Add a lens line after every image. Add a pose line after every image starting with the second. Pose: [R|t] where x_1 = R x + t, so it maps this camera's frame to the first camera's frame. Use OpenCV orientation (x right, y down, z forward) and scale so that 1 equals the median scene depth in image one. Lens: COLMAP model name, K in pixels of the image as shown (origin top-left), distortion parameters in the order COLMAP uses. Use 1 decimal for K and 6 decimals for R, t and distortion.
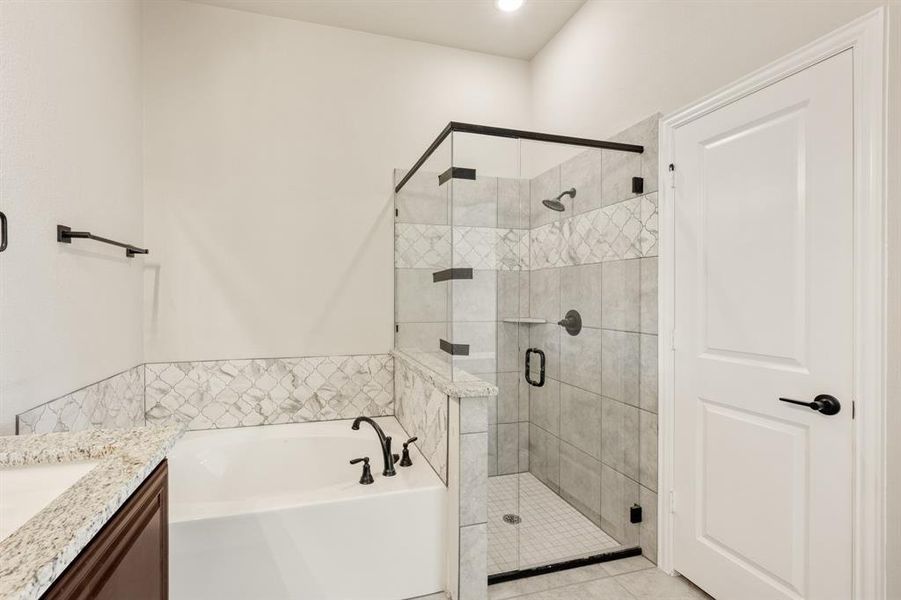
lens RADIAL K [[396.4, 0, 448.1], [0, 396.4, 300.6], [0, 0, 1]] dist [0.000902, 0.000034]
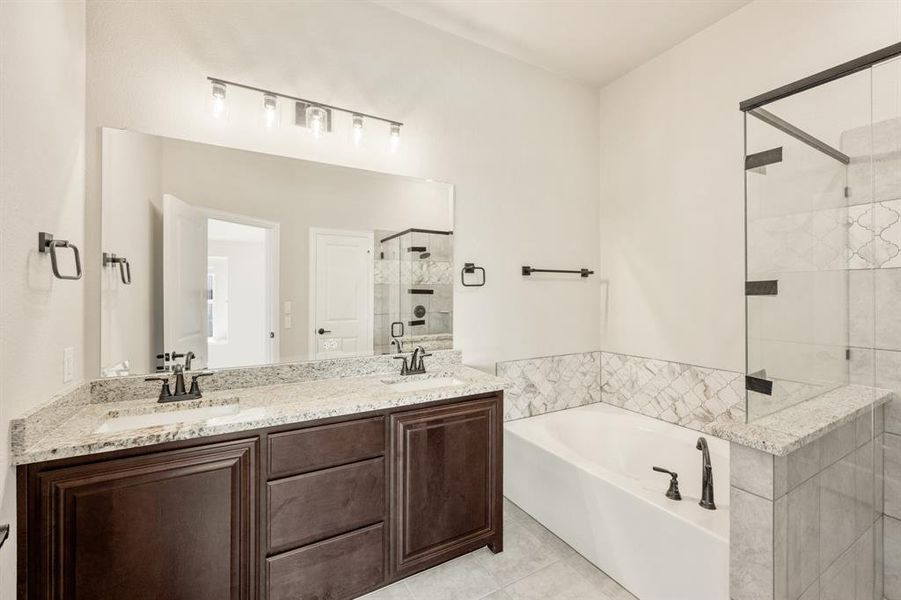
lens RADIAL K [[396.4, 0, 448.8], [0, 396.4, 293.6], [0, 0, 1]] dist [0.000902, 0.000034]
pose [[0.215952, -0.000223, -0.976404, 0.468836], [-0.009918, 0.999948, -0.002421, -0.034412], [0.976354, 0.010206, 0.215939, 0.164242]]
